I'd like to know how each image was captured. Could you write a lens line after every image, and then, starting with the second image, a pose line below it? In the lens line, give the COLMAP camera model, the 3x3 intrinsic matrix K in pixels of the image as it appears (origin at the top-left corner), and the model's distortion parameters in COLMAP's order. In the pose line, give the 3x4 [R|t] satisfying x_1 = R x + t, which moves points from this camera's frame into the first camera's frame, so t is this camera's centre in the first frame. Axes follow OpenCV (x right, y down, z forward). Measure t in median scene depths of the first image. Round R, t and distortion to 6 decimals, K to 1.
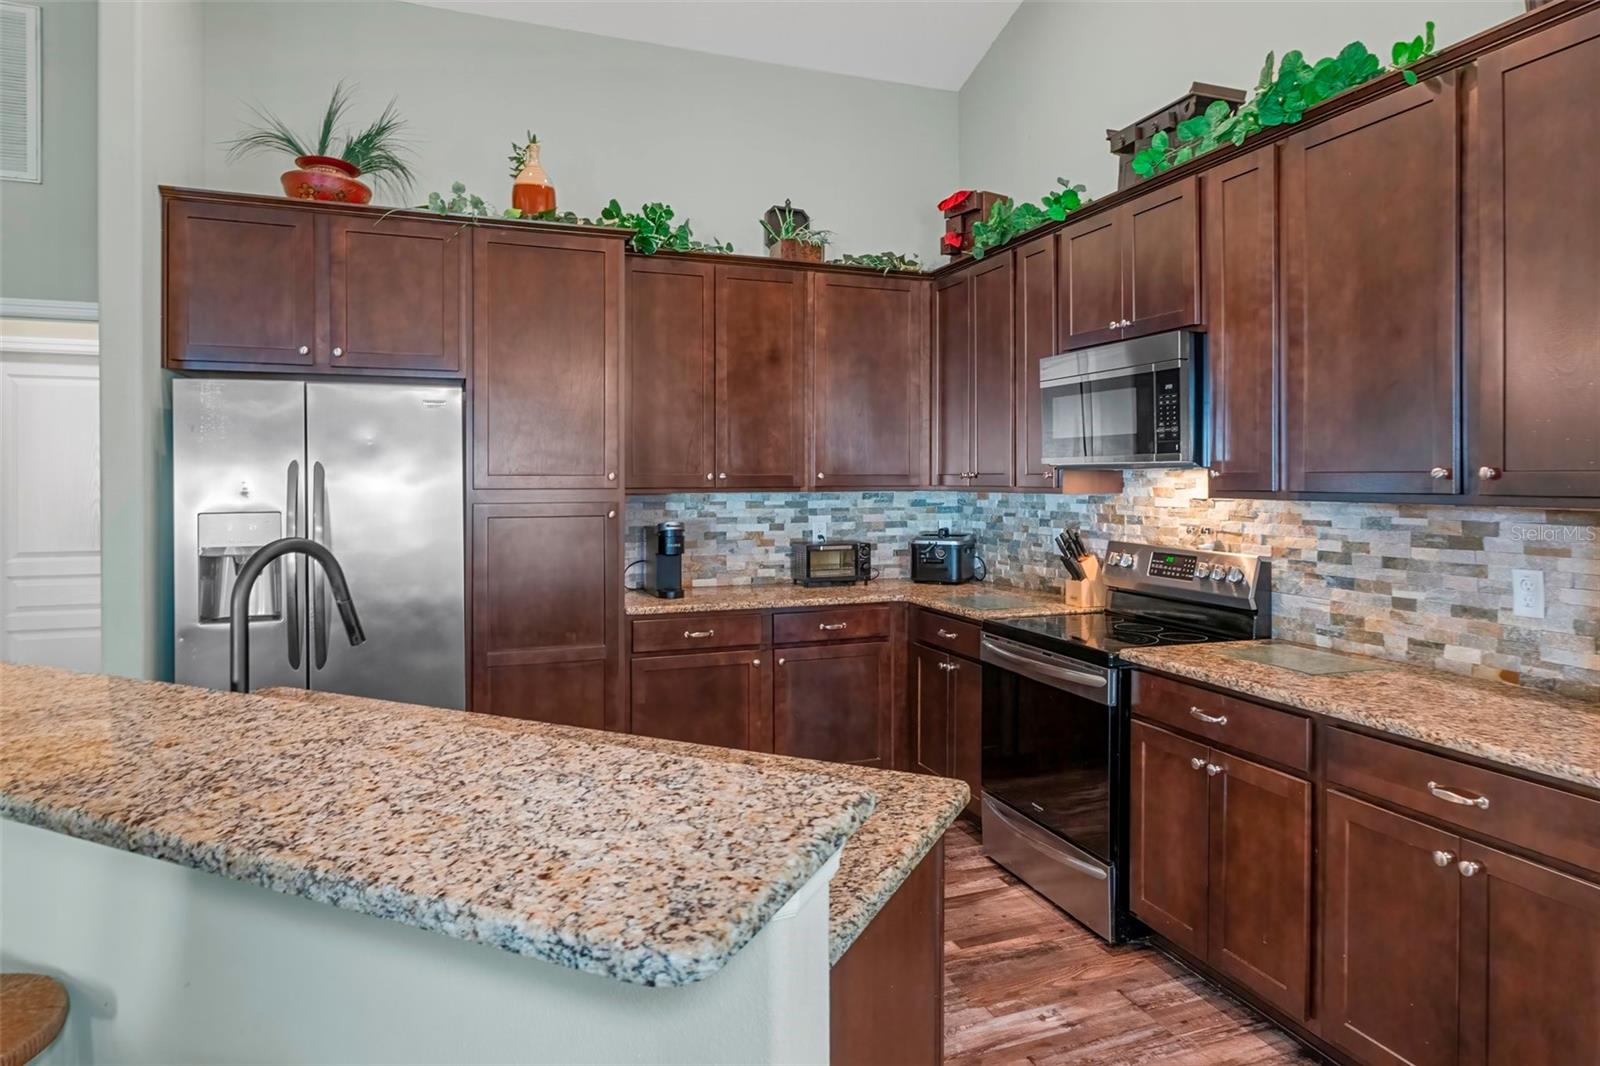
lens RADIAL K [[942.0, 0, 815.1], [0, 942.0, 484.8], [0, 0, 1]] dist [0.003240, 0.002717]
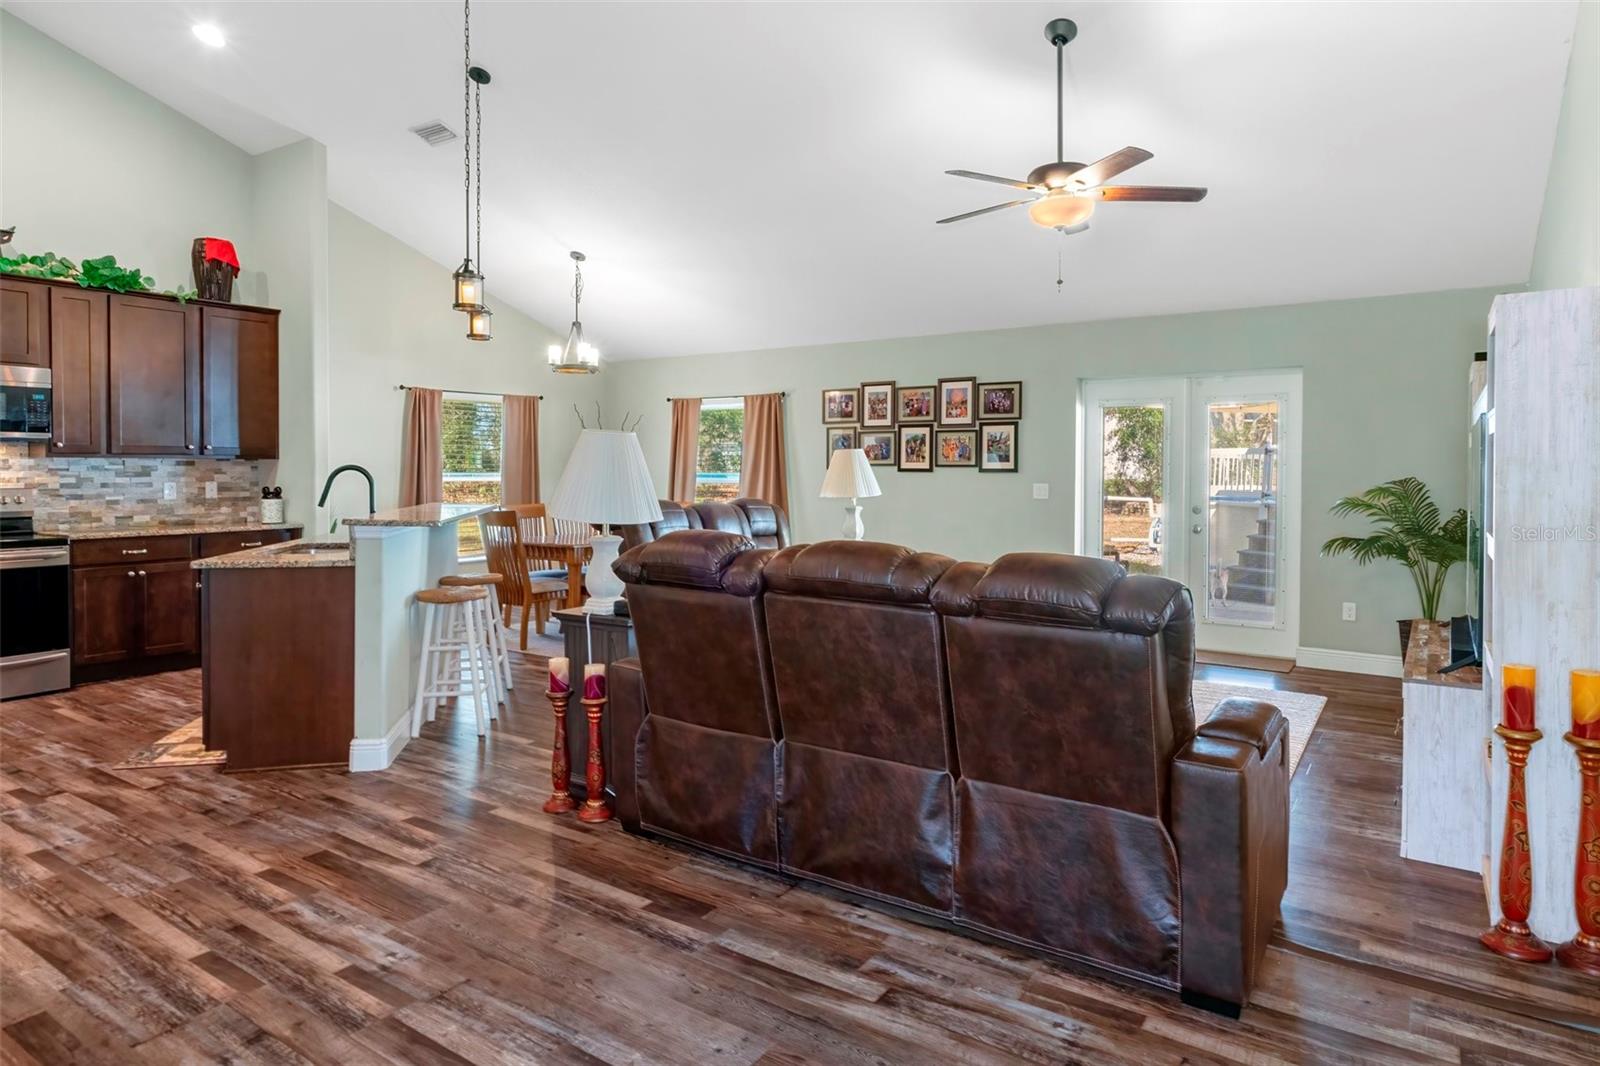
lens RADIAL K [[942.0, 0, 815.1], [0, 942.0, 484.8], [0, 0, 1]] dist [0.003240, 0.002717]
pose [[-0.576753, -0.016586, 0.816750, -1.600208], [0.003048, 0.999743, 0.022455, 0.025216], [-0.816913, 0.015441, -0.576554, 0.650797]]
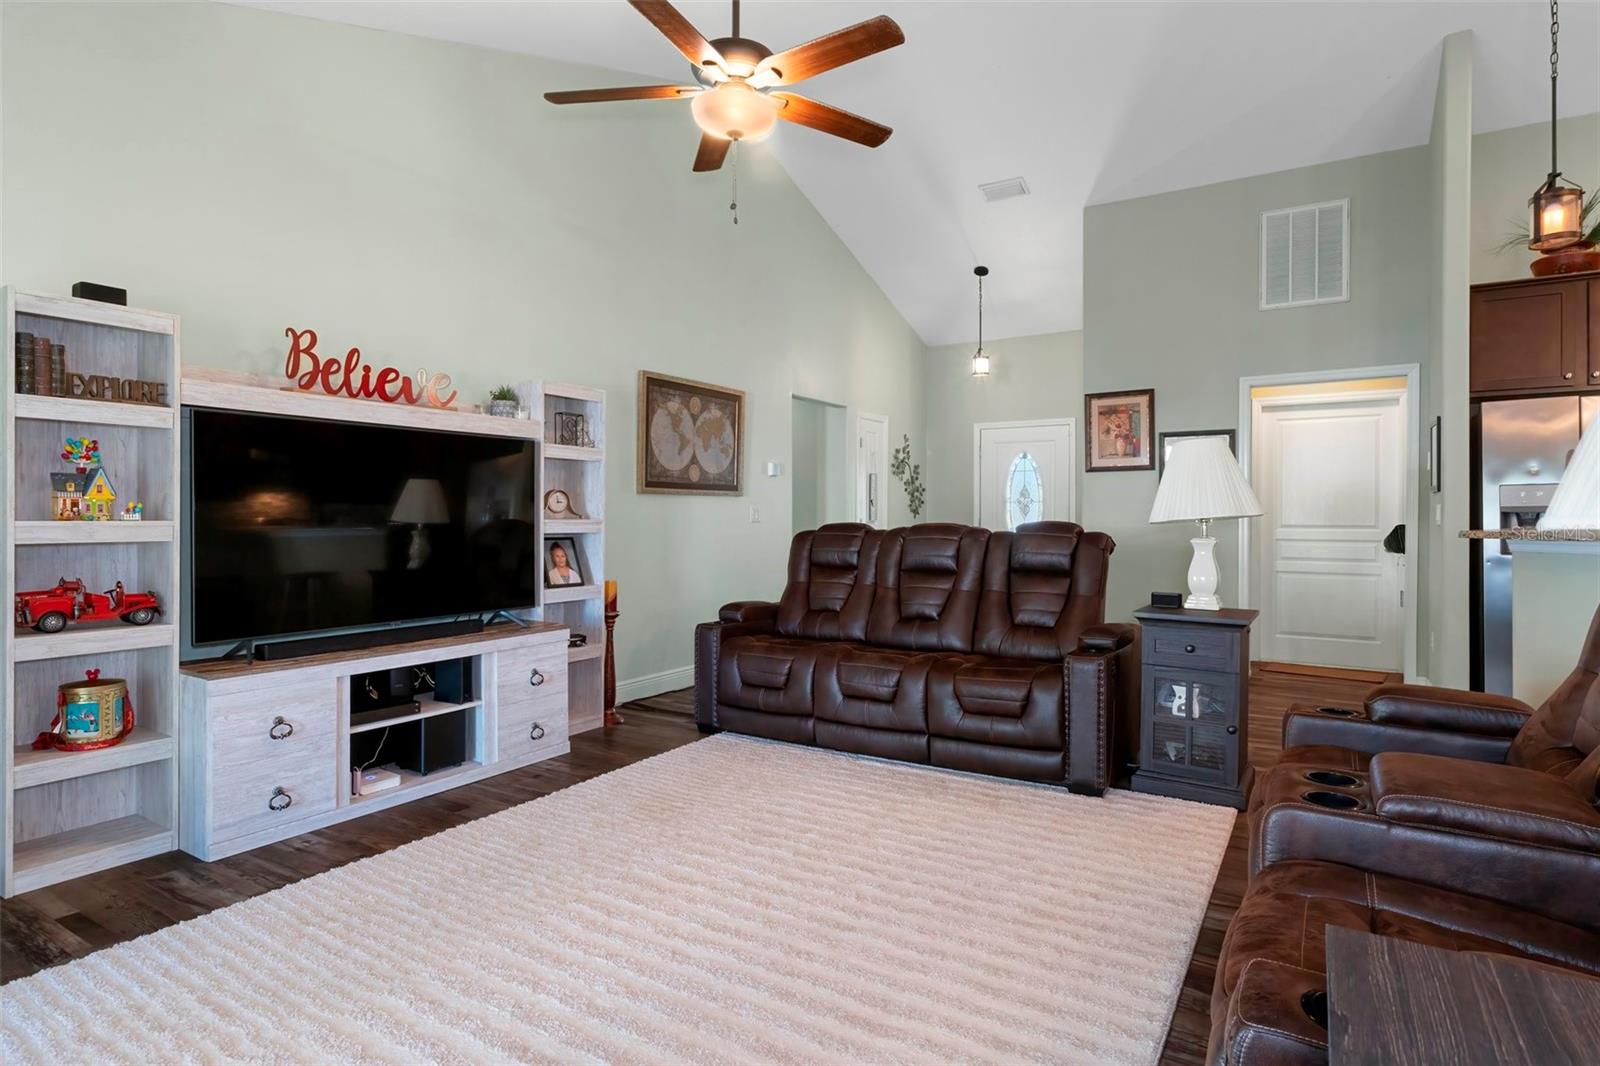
lens RADIAL K [[828.4, 0, 815.8], [0, 828.4, 521.7], [0, 0, 1]] dist [0.000423, 0.000438]
pose [[0.605186, 0.003720, -0.796075, -0.198913], [-0.007486, 0.999971, -0.001018, 0.083741], [0.796049, 0.006576, 0.605197, -0.629488]]
